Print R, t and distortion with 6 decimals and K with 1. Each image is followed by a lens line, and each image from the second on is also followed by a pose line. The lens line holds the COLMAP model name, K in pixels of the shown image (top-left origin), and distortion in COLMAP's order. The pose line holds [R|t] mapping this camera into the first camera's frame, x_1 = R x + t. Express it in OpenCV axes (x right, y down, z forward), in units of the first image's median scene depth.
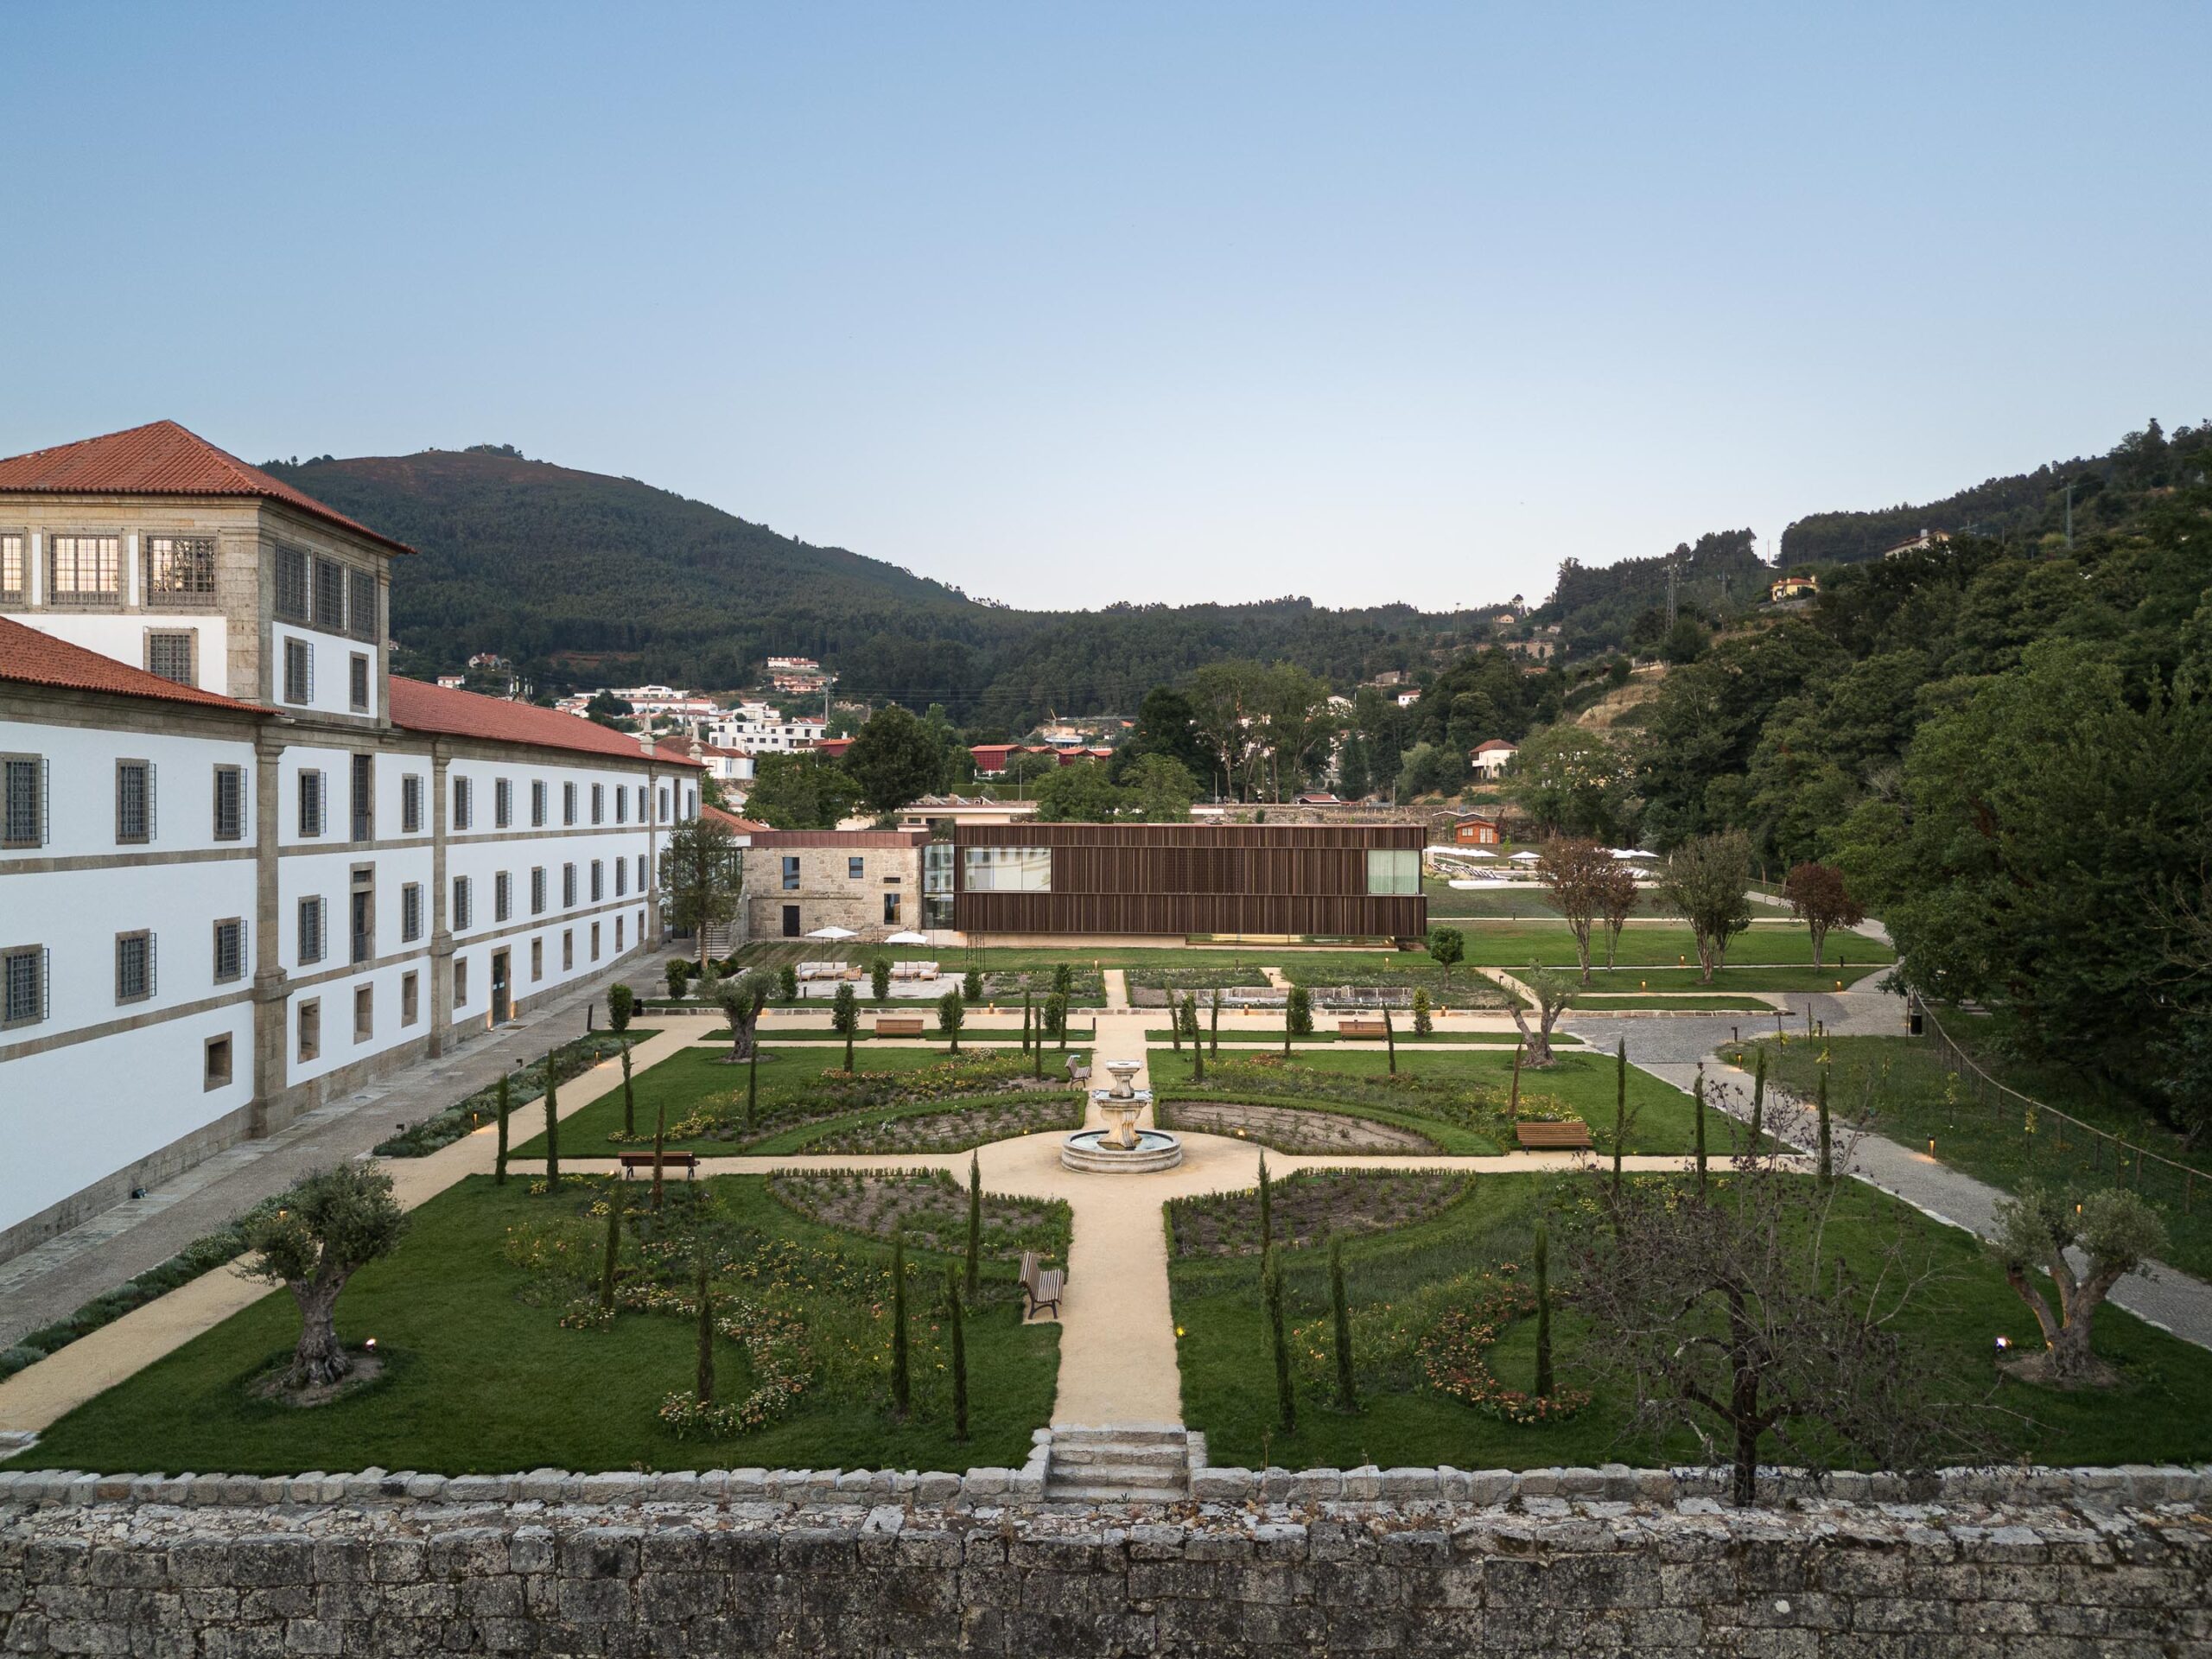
lens RADIAL K [[1547.5, 0, 1113.7], [0, 1547.5, 831.1], [0, 0, 1]] dist [0.032814, -0.039179]
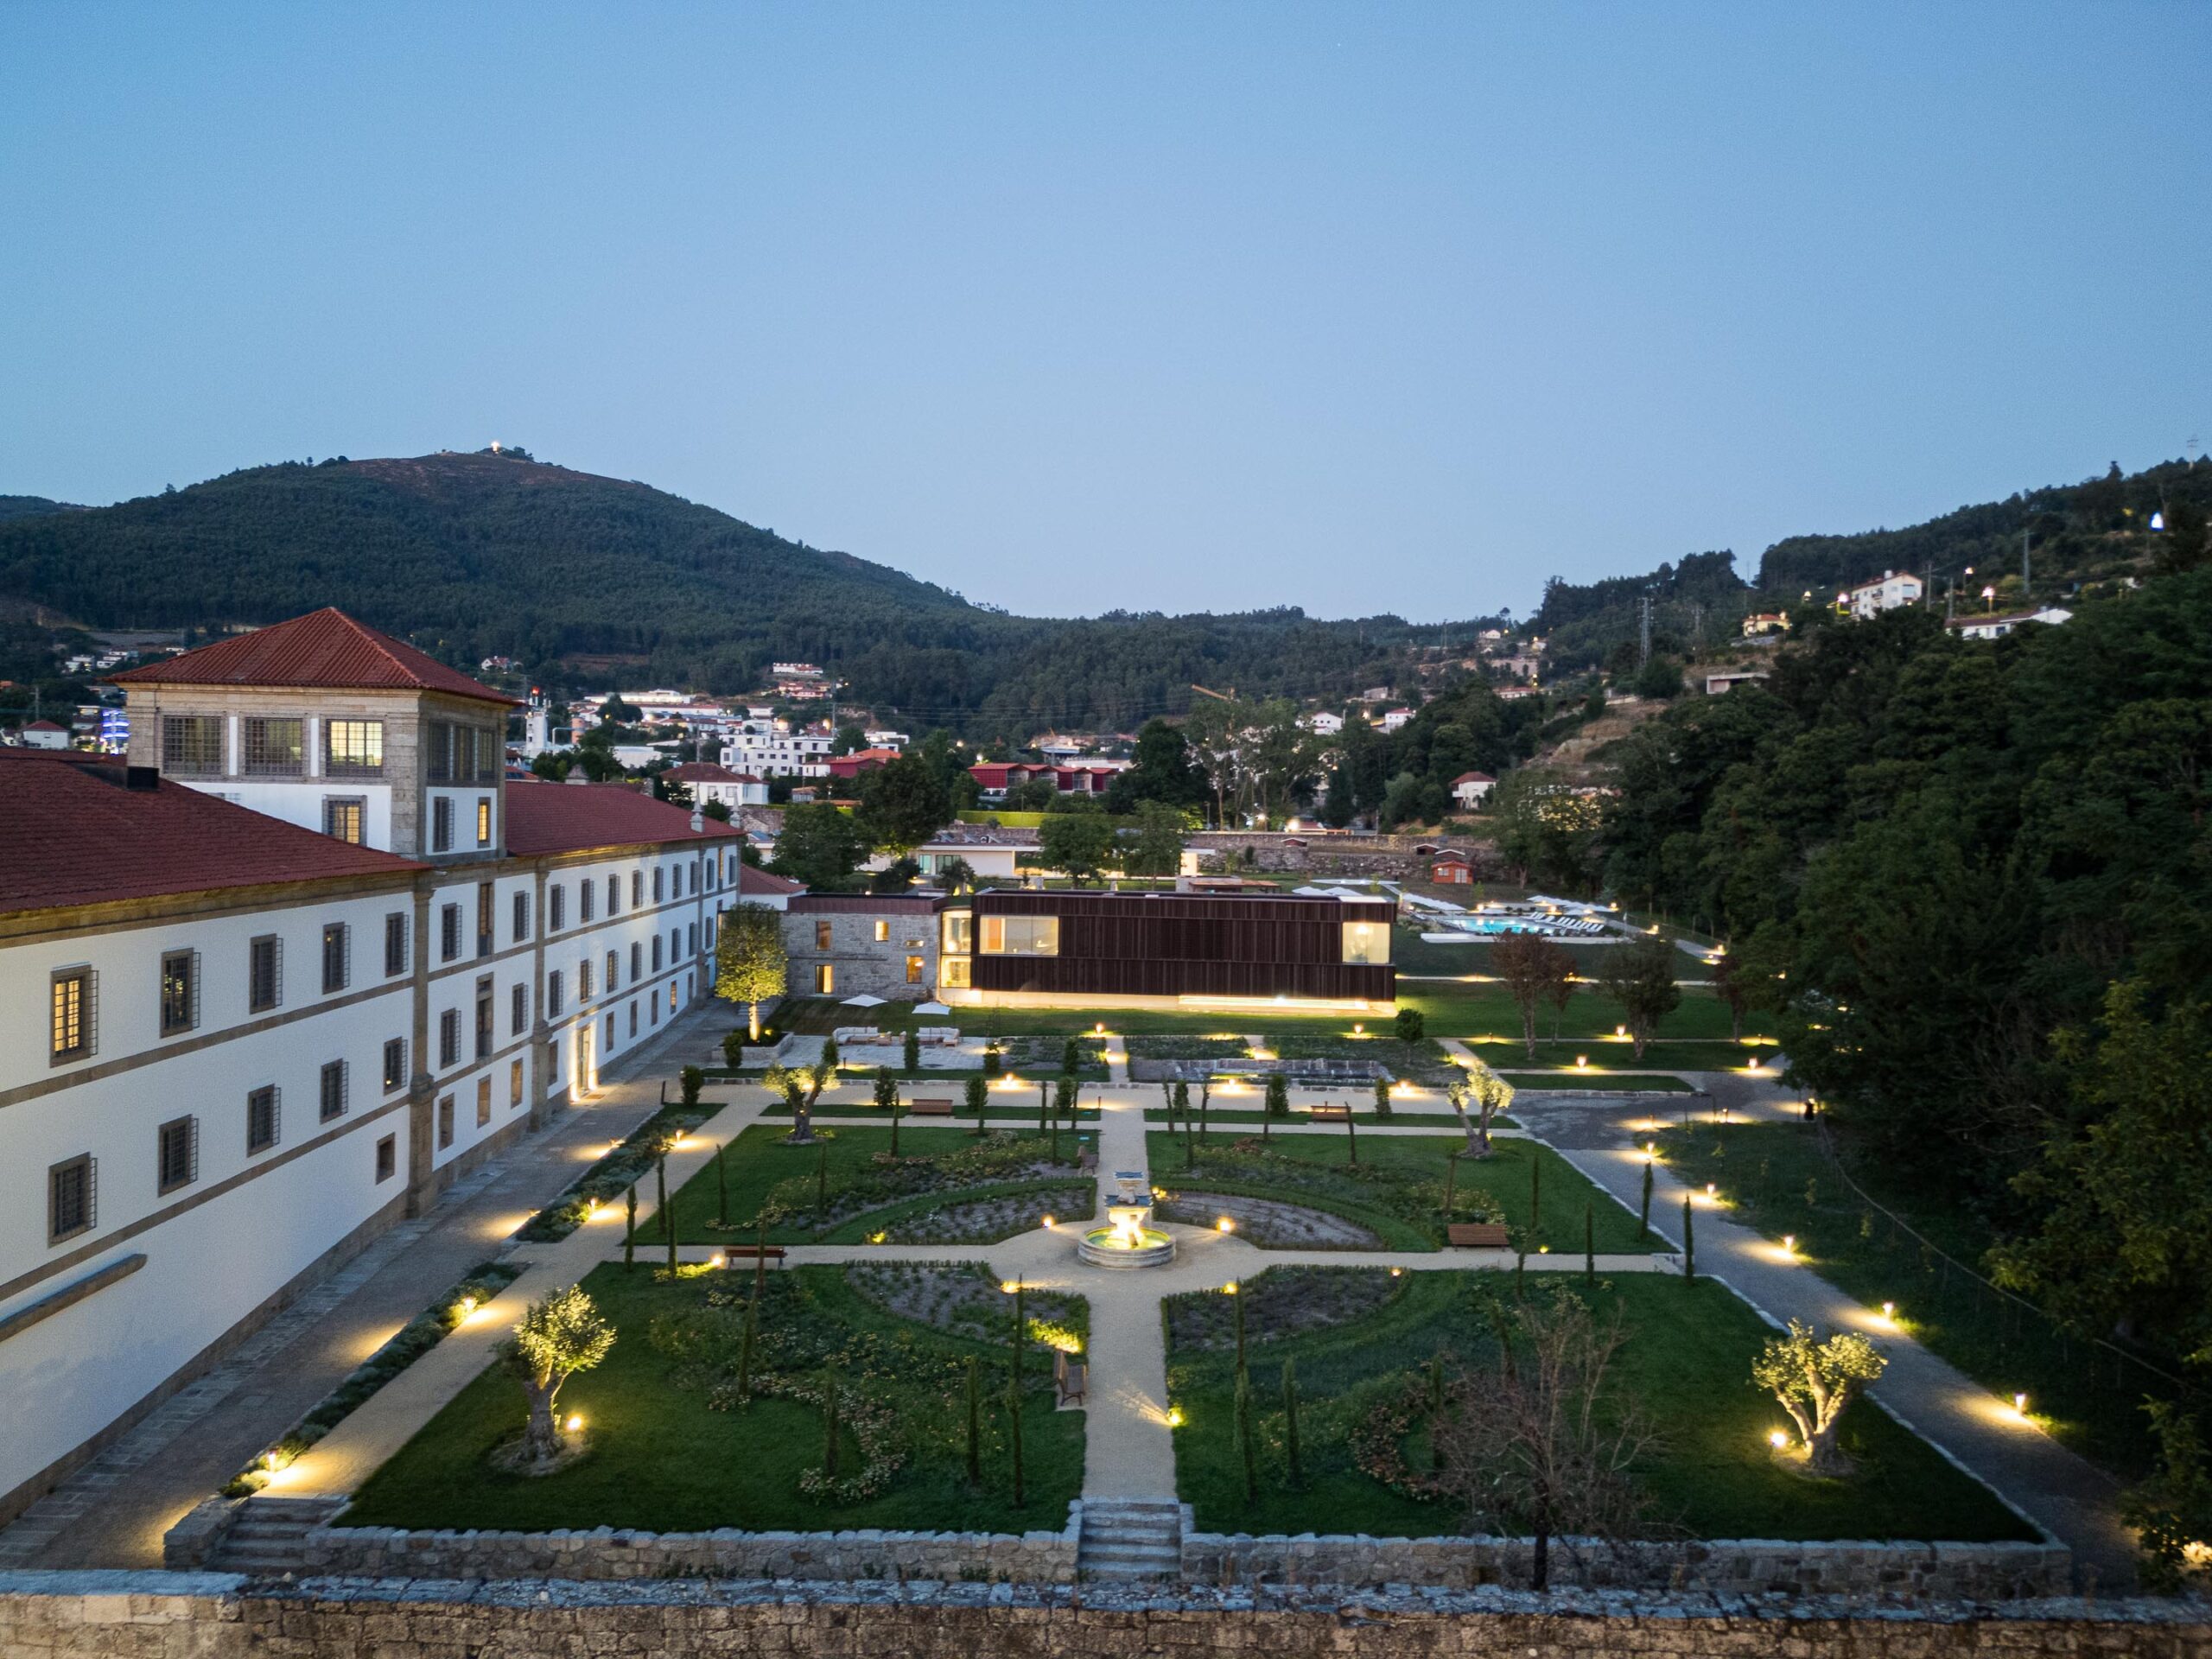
lens RADIAL K [[1547.5, 0, 1109.3], [0, 1547.5, 815.2], [0, 0, 1]] dist [0.032814, -0.039179]
pose [[0.999934, 0.011321, 0.002149, -0.012644], [-0.011325, 0.999934, 0.002132, -0.112202], [-0.002124, -0.002156, 0.999995, -0.188907]]
